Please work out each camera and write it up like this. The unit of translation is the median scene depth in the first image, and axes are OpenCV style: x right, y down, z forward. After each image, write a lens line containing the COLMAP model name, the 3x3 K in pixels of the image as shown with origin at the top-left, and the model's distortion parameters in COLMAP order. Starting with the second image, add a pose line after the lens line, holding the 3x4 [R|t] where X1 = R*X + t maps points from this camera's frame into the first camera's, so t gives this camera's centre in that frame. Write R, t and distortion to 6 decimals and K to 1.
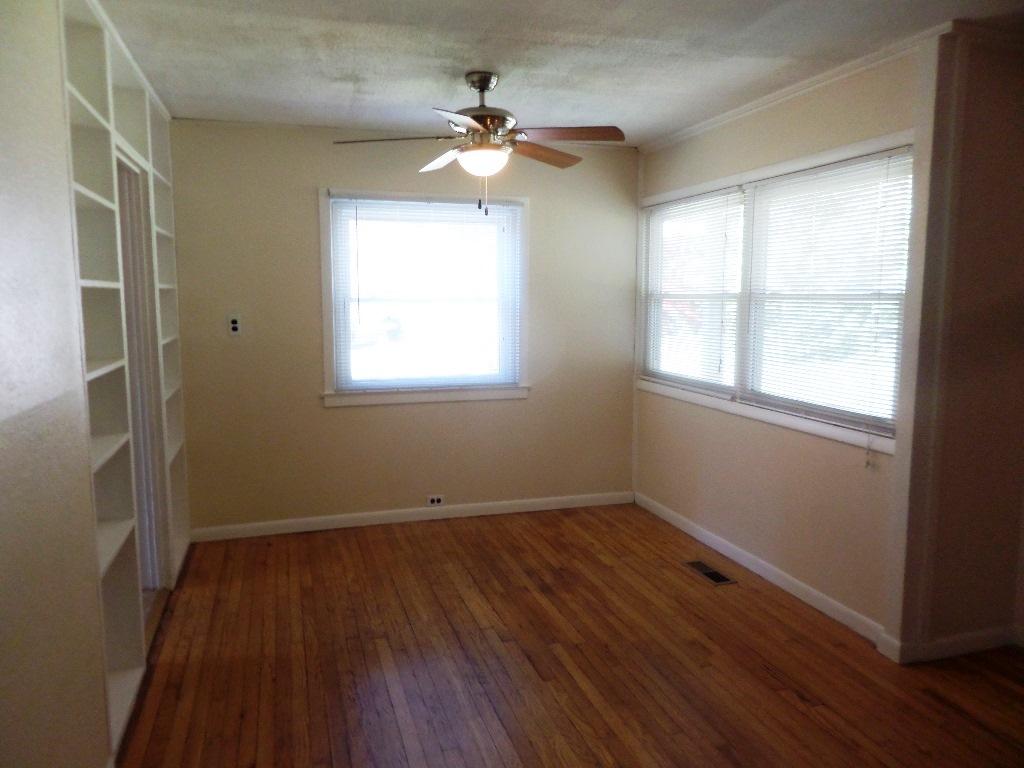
lens RADIAL K [[730.8, 0, 508.4], [0, 730.8, 379.3], [0, 0, 1]] dist [-0.006715, 0.000786]
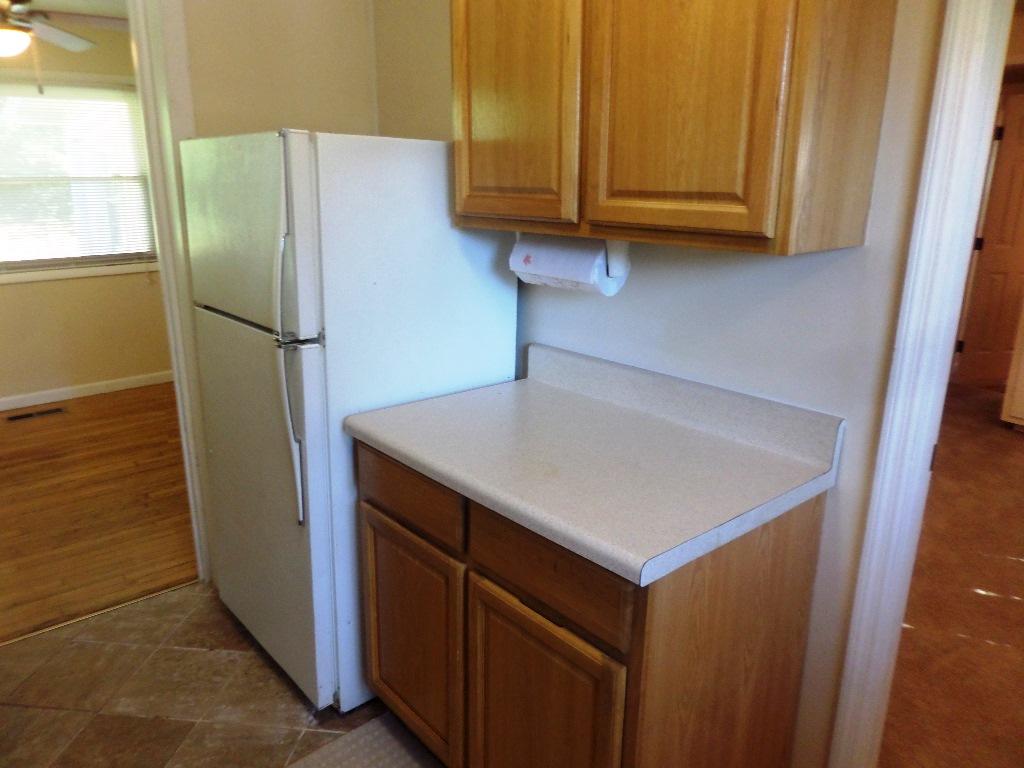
lens RADIAL K [[730.8, 0, 508.4], [0, 730.8, 379.3], [0, 0, 1]] dist [-0.006715, 0.000786]
pose [[-0.385269, -0.247946, 0.888870, -1.111574], [0.105425, 0.945095, 0.309325, -0.082284], [-0.916763, 0.212882, -0.337976, 0.694114]]
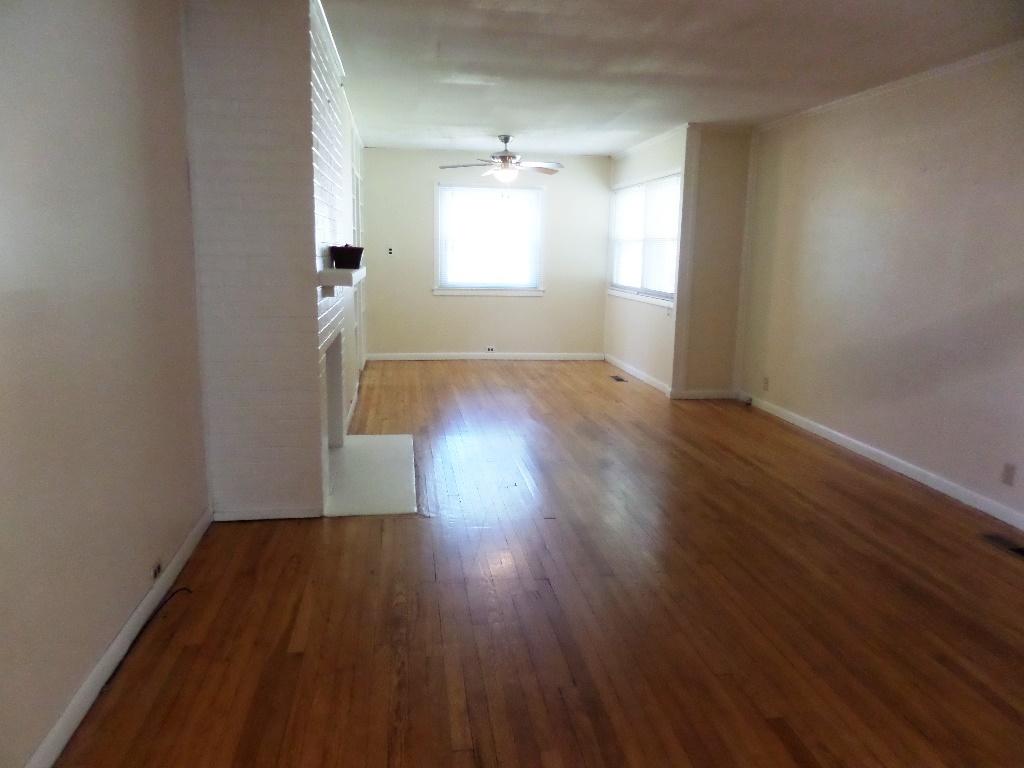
lens RADIAL K [[730.8, 0, 508.4], [0, 730.8, 379.3], [0, 0, 1]] dist [-0.006715, 0.000786]
pose [[0.987551, 0.045483, -0.150583, 0.289299], [-0.036212, 0.997309, 0.063750, 0.153508], [0.153077, -0.057503, 0.986540, -1.051334]]
